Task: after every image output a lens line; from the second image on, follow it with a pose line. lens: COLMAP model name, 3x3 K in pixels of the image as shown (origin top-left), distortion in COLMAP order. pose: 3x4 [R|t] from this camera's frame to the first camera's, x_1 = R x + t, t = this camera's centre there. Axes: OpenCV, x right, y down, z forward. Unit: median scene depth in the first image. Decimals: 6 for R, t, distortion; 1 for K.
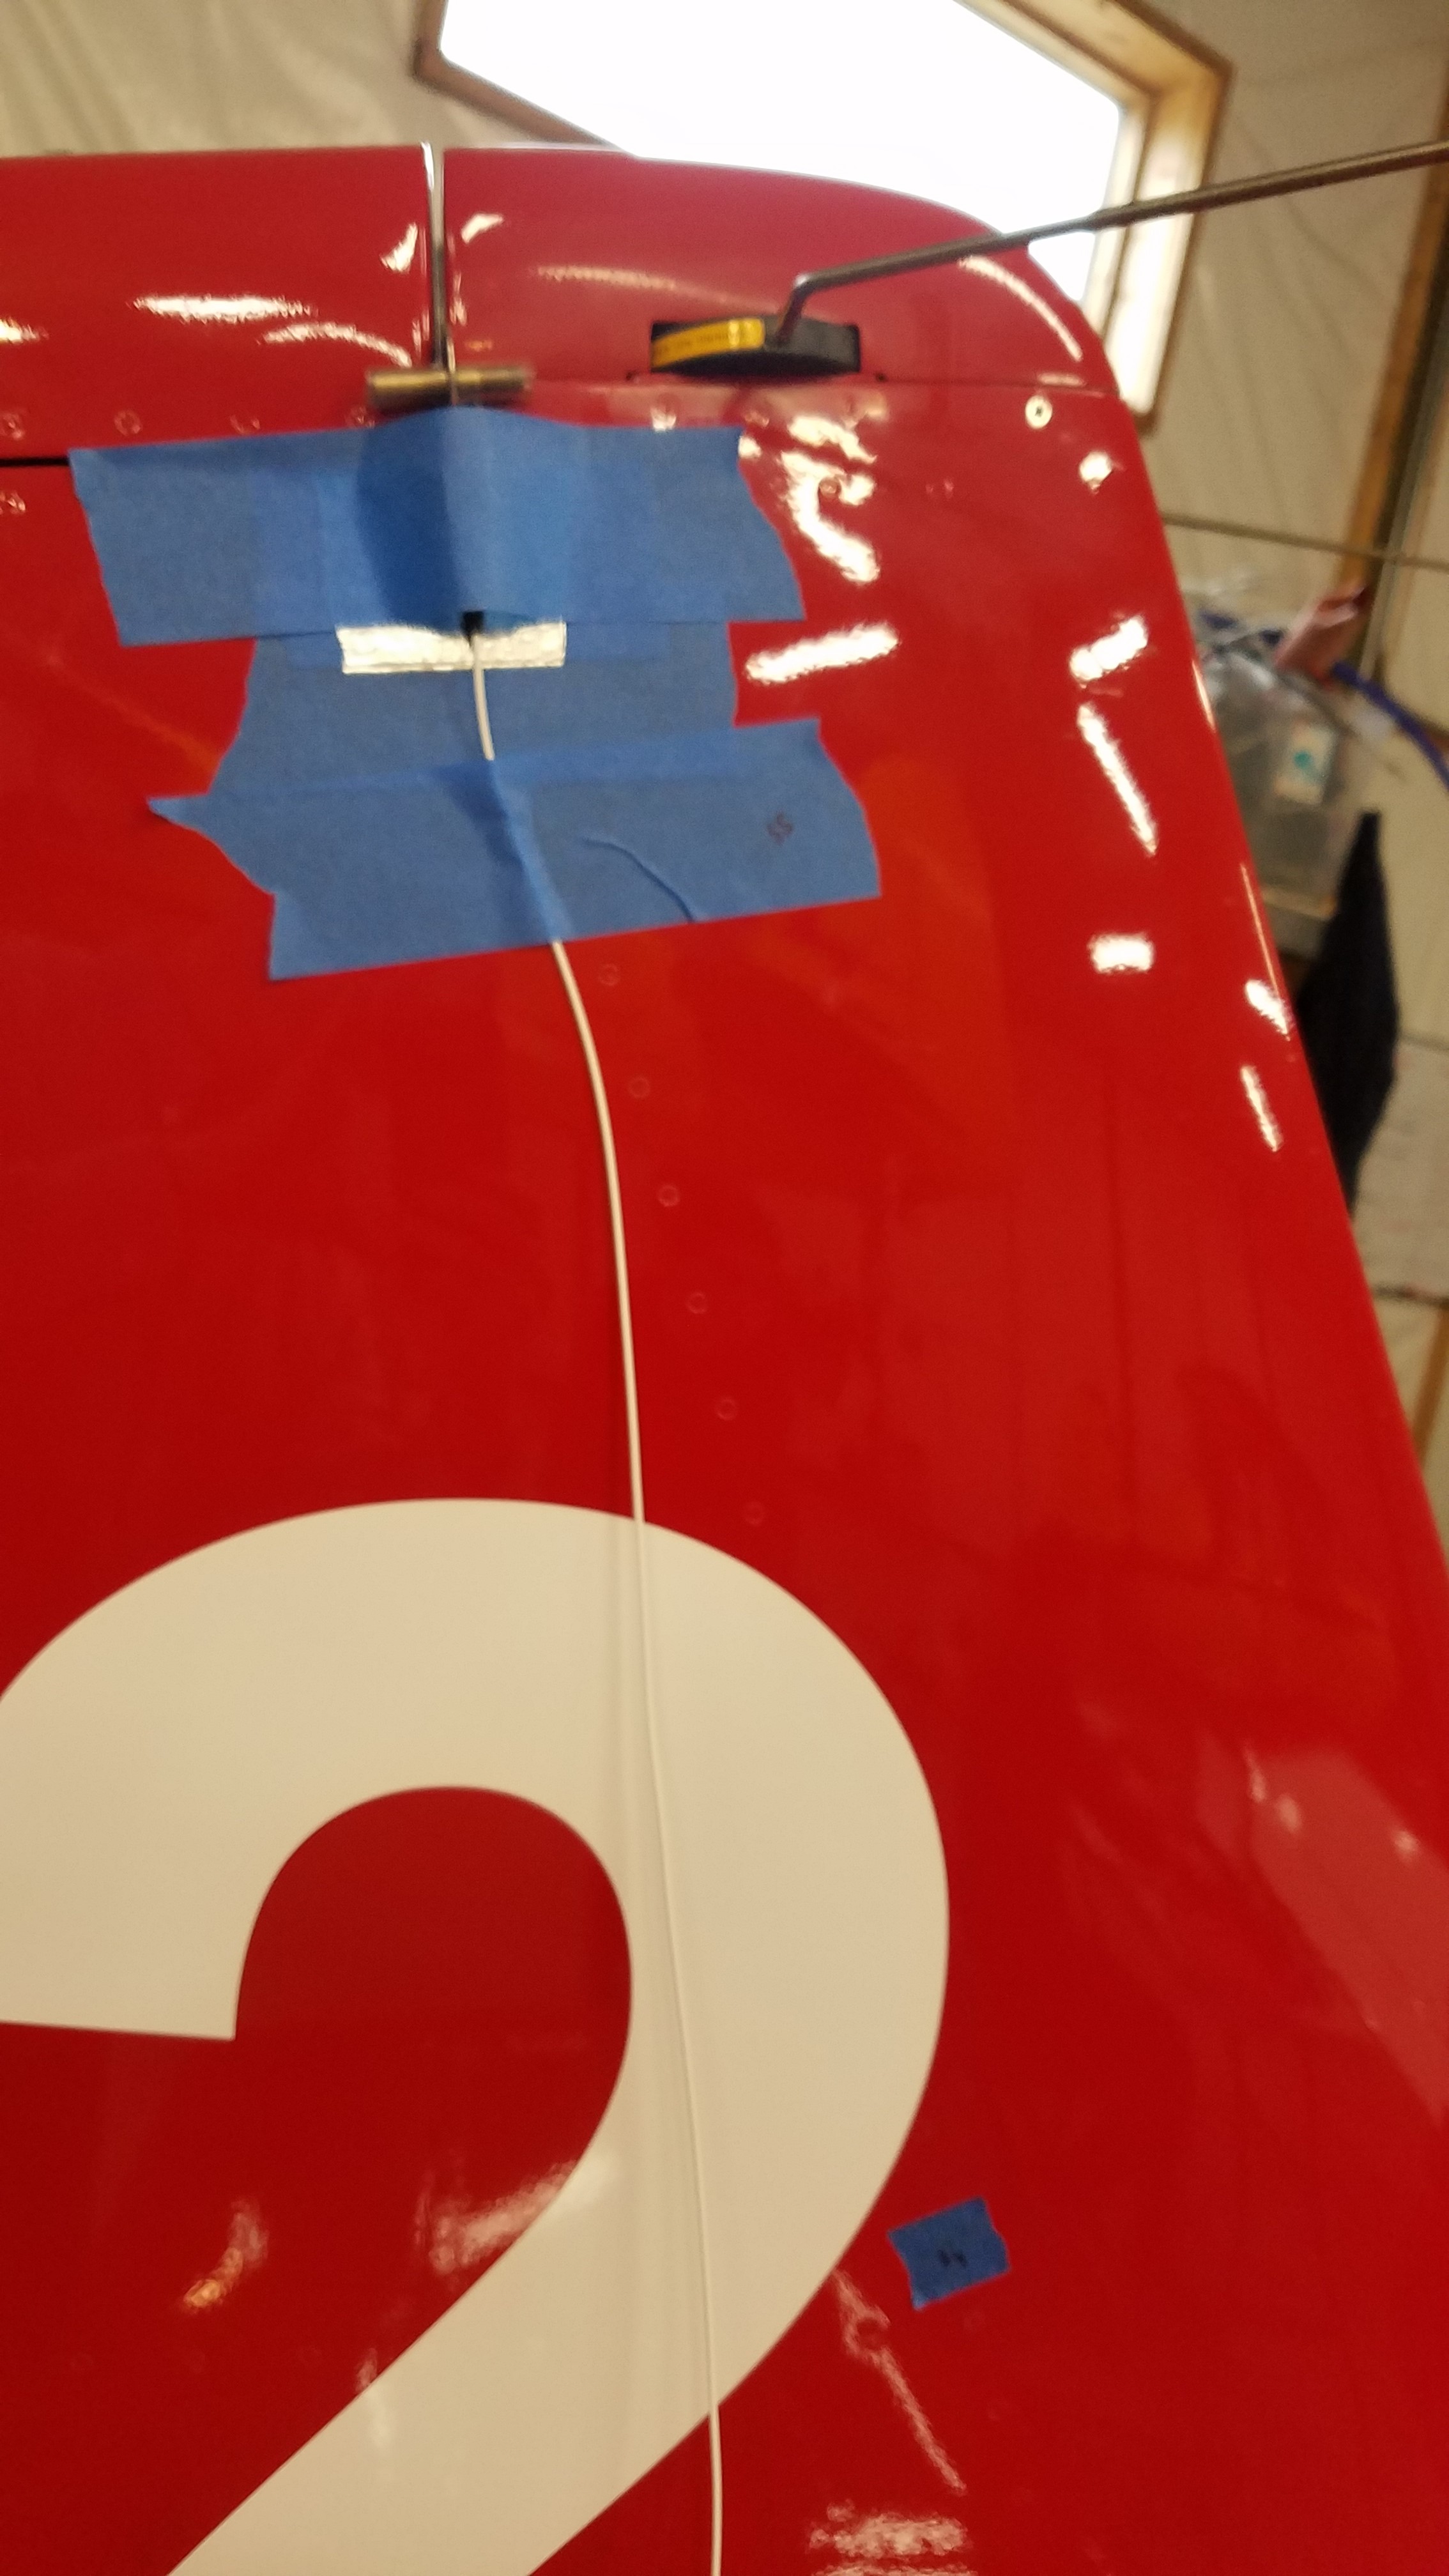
lens RADIAL K [[1964.9, 0, 729.2], [0, 1964.9, 1288.6], [0, 0, 1]] dist [-0.005723, -0.002708]
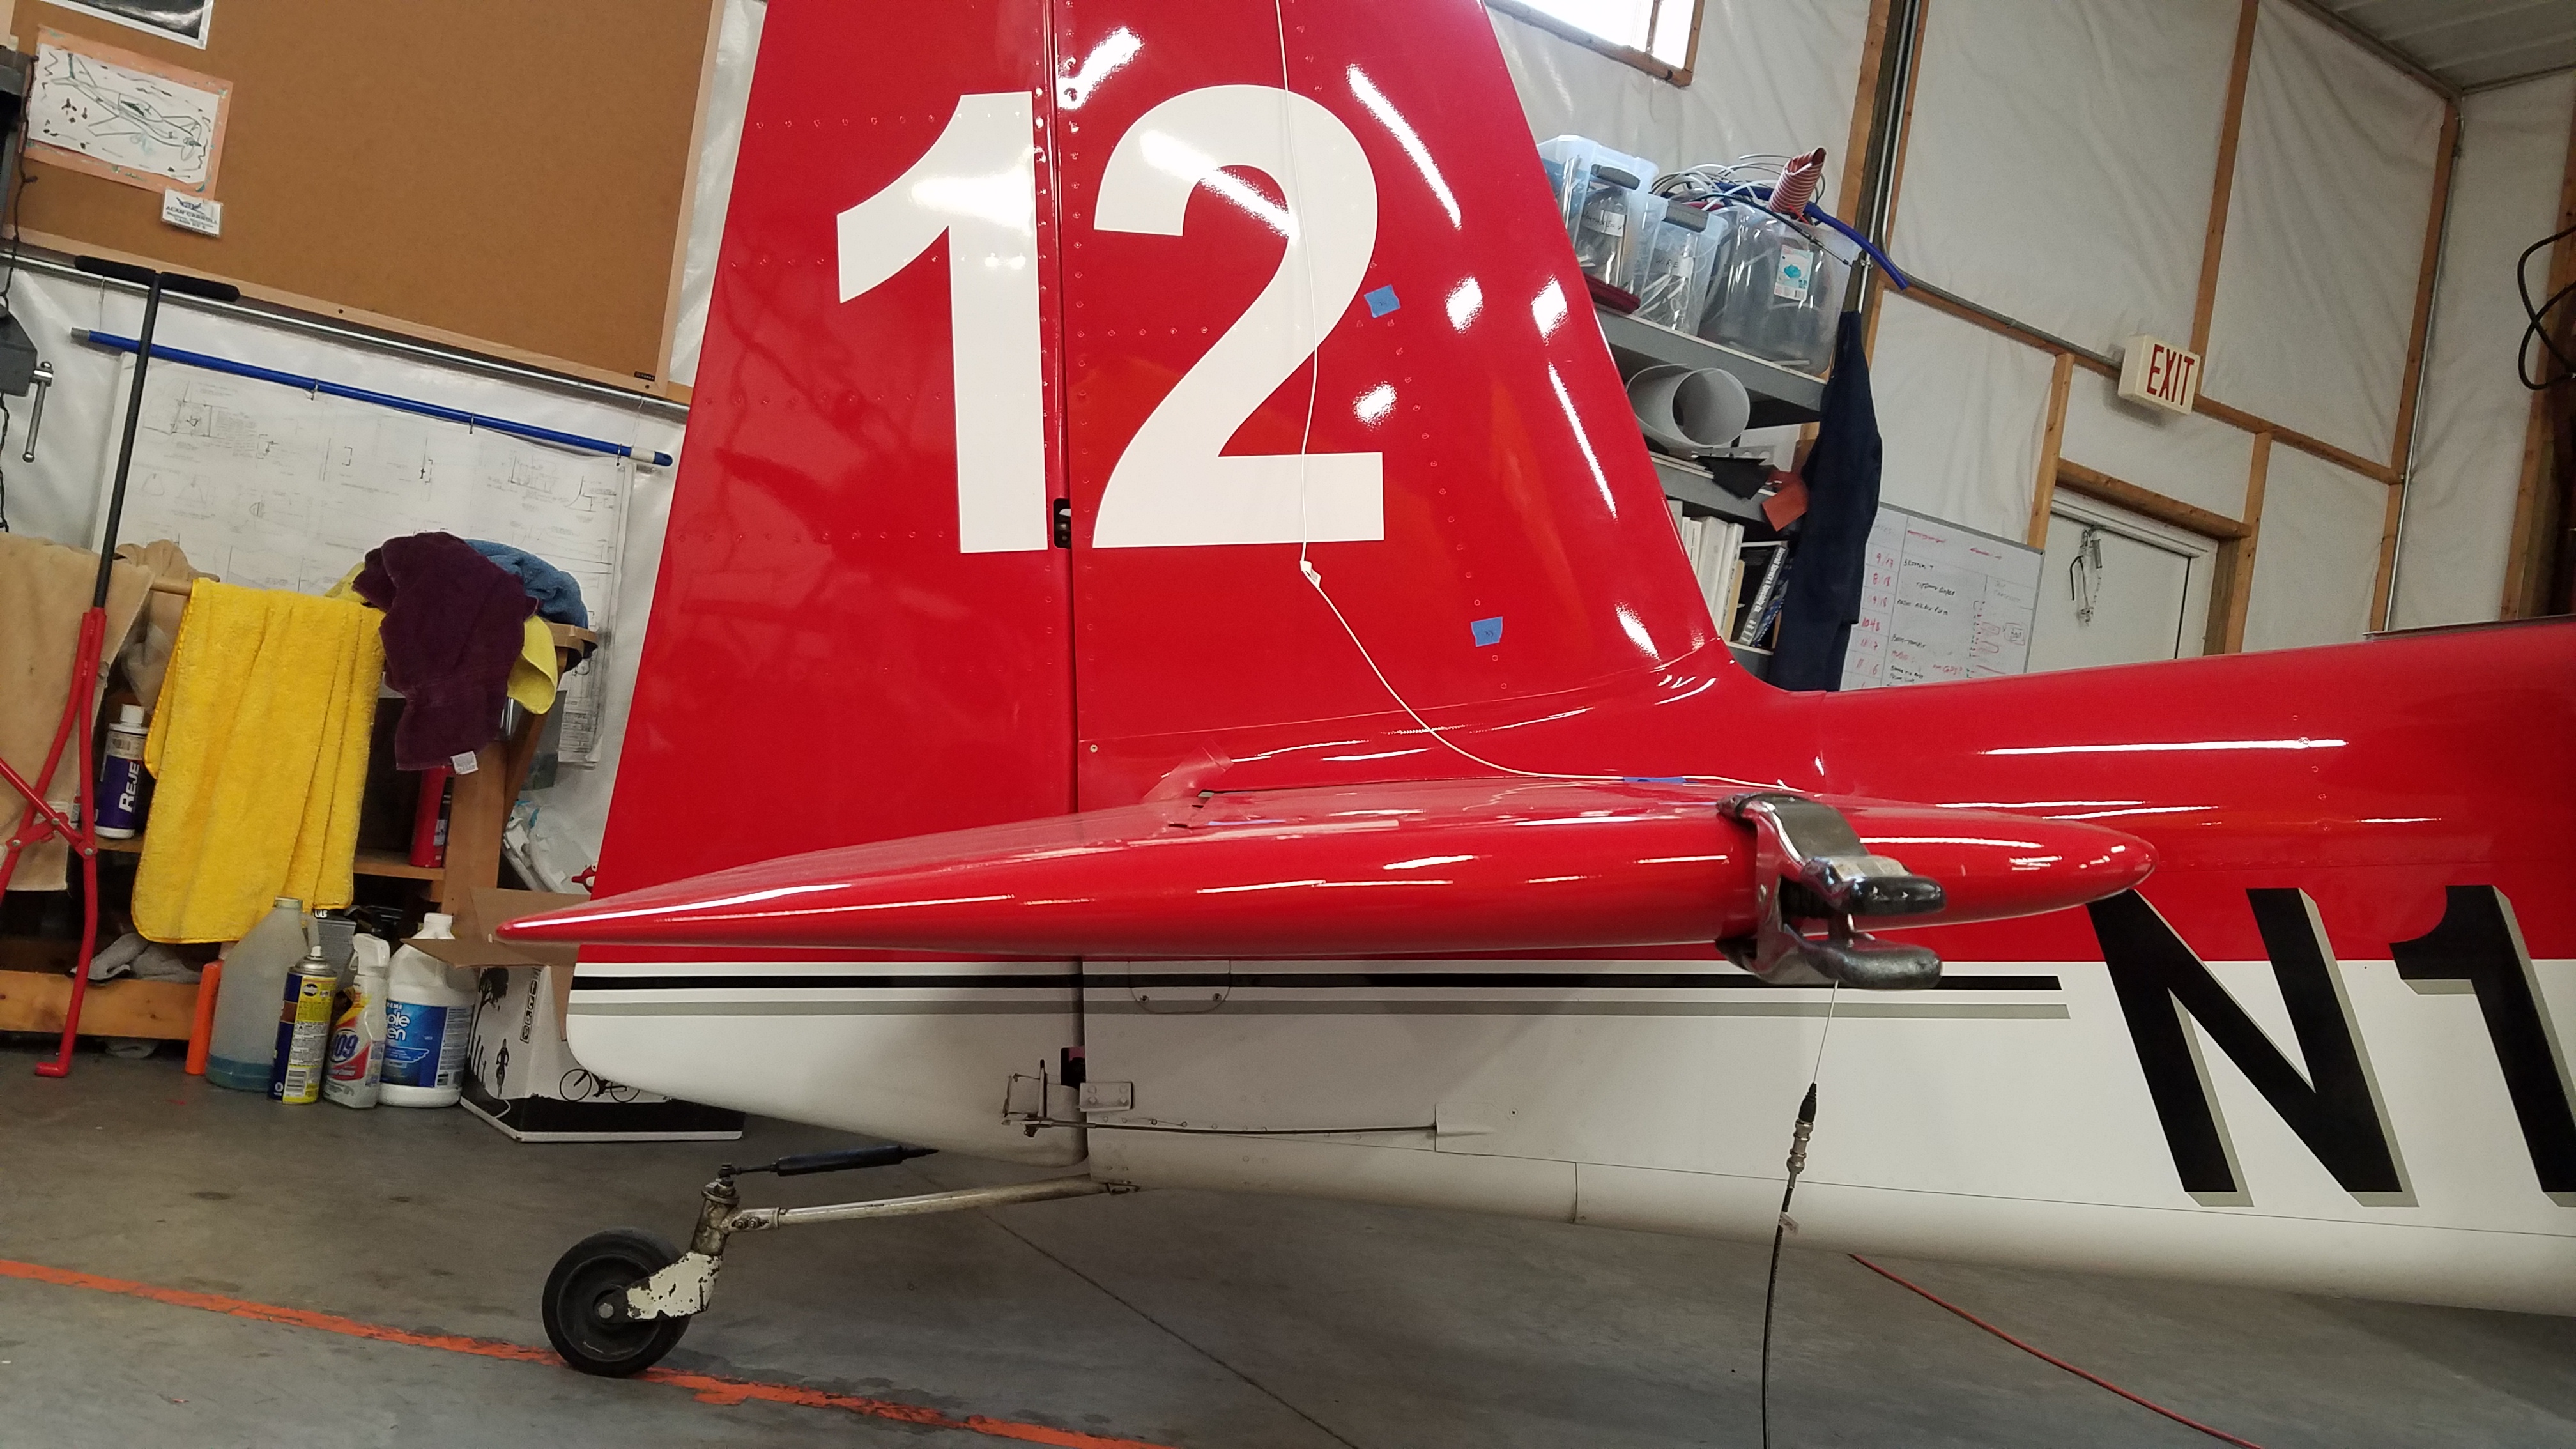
lens RADIAL K [[1964.9, 0, 1283.2], [0, 1964.9, 726.2], [0, 0, 1]] dist [-0.005723, -0.002708]
pose [[0.994963, -0.040786, -0.091572, 0.038822], [0.023526, 0.982981, -0.182194, 0.319281], [0.097444, 0.179122, 0.978989, -0.397399]]
